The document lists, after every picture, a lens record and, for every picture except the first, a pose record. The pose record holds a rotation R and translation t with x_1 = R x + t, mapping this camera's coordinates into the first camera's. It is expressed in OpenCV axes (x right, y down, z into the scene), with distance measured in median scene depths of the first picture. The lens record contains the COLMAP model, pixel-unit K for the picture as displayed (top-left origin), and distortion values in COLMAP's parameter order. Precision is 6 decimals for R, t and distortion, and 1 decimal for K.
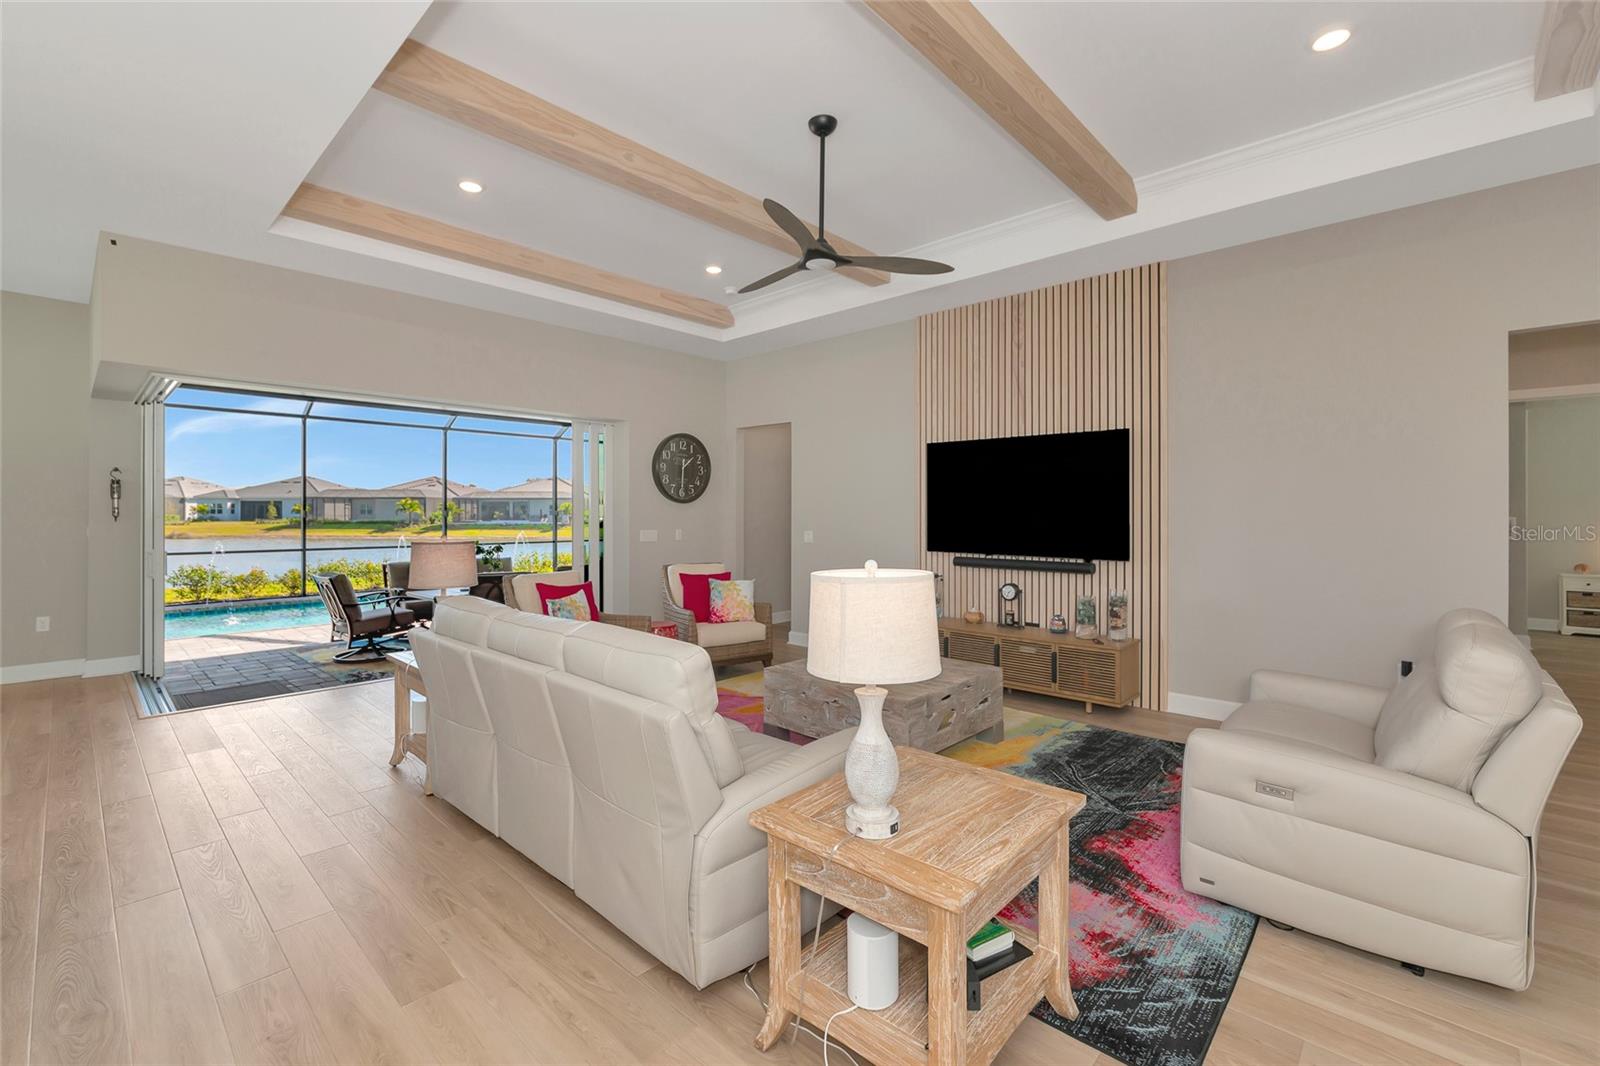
lens RADIAL K [[694.7, 0, 787.5], [0, 694.7, 519.8], [0, 0, 1]] dist [-0.000485, 0.002148]
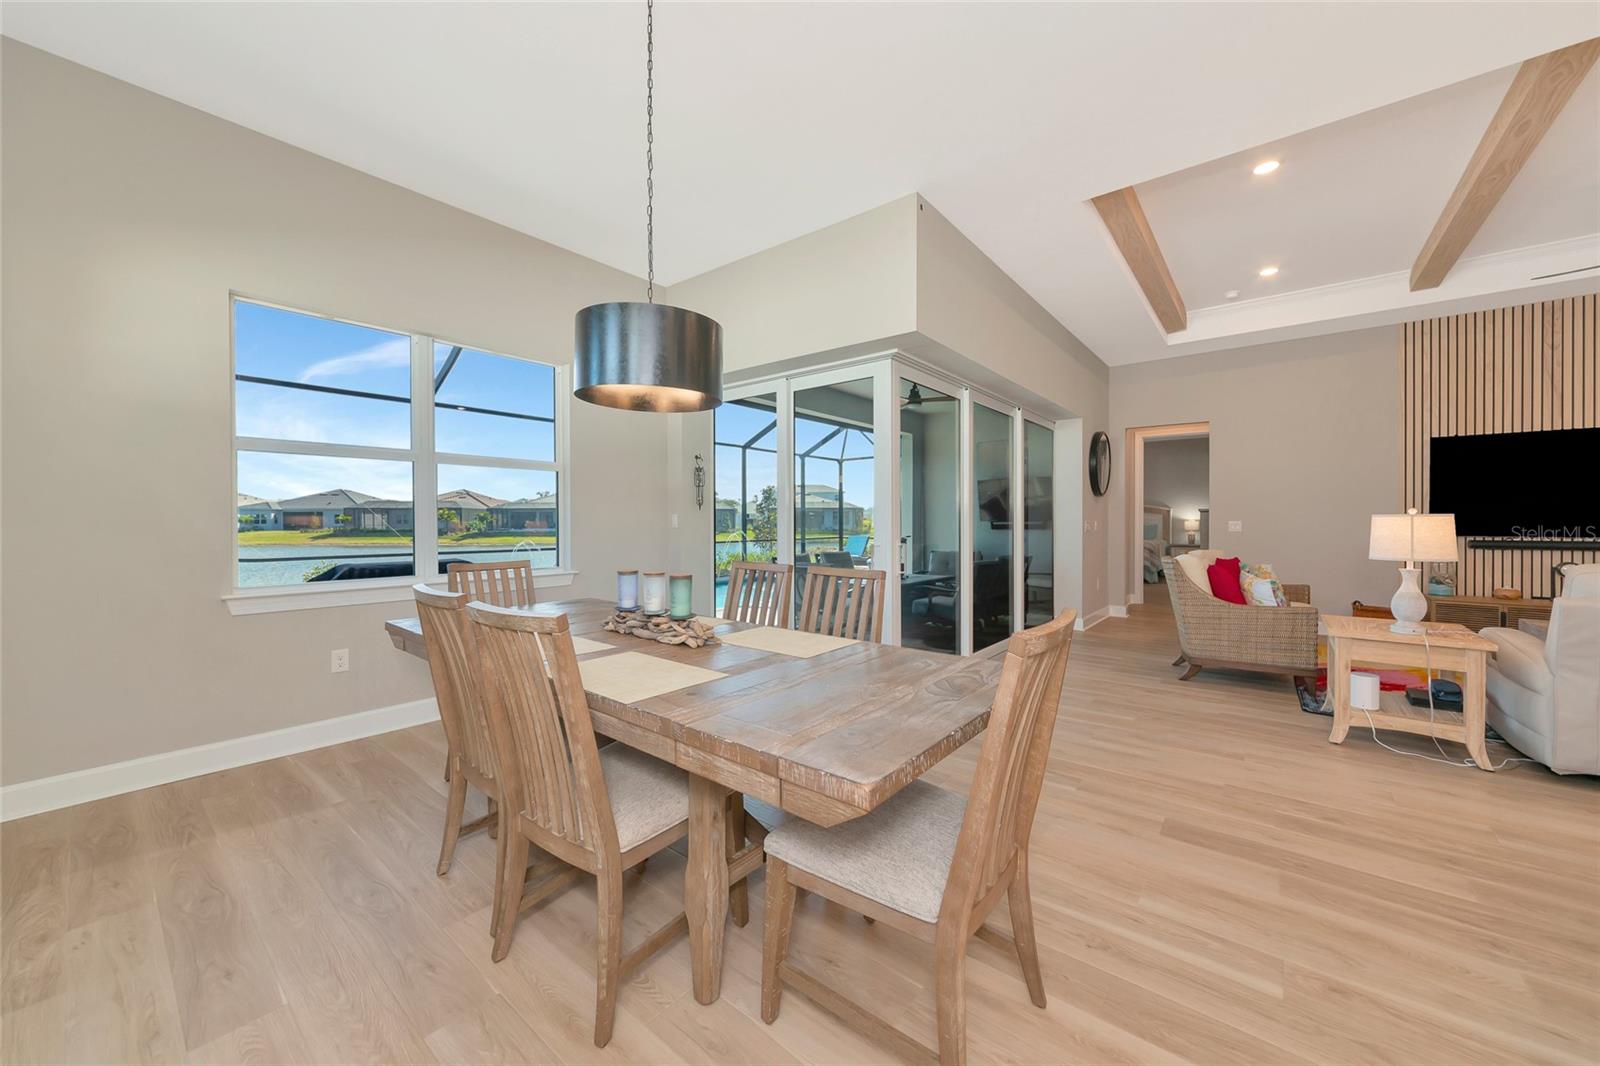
lens RADIAL K [[590.8, 0, 816.5], [0, 590.8, 525.5], [0, 0, 1]] dist [0.001994, 0.000093]
pose [[0.997181, -0.004115, 0.074917, -1.283926], [0.004343, 0.999986, -0.002873, 0.042725], [-0.074904, 0.003191, 0.997186, 0.208057]]
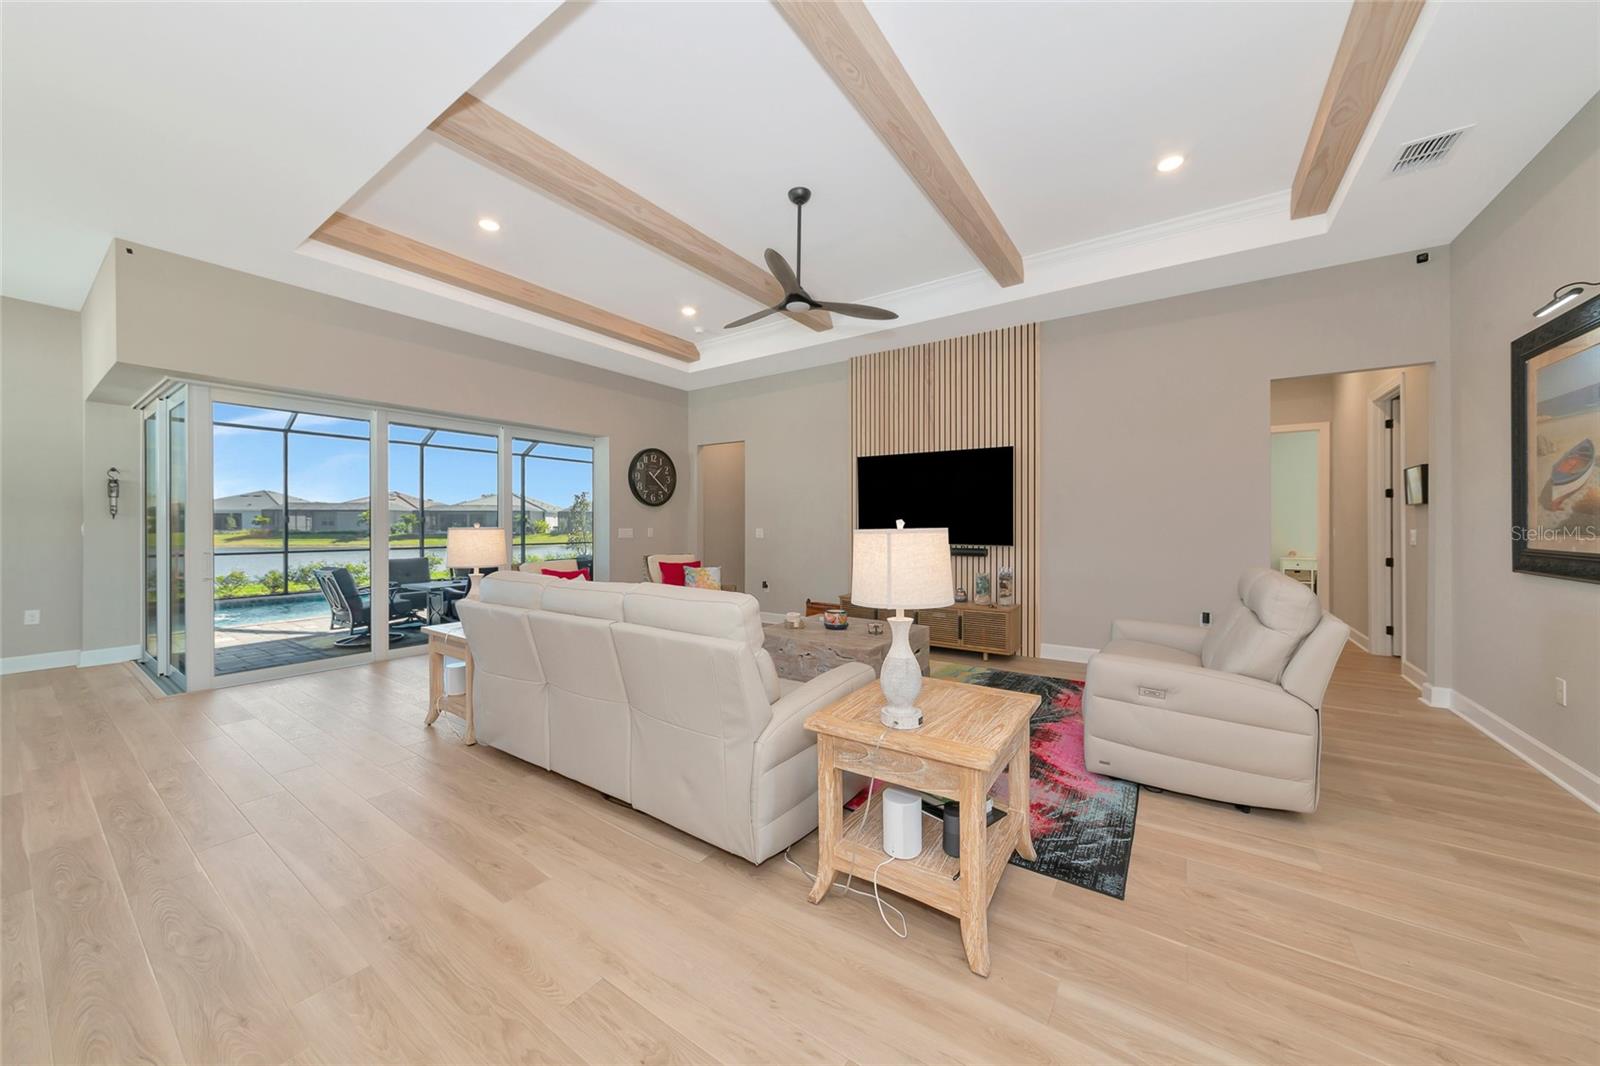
lens RADIAL K [[565.0, 0, 798.6], [0, 565.0, 529.8], [0, 0, 1]] dist [-0.000243, 0.001012]
pose [[0.988737, -0.003517, 0.149622, -0.095971], [0.003371, 0.999994, 0.001227, 0.032188], [-0.149626, -0.000708, 0.988742, -0.010698]]
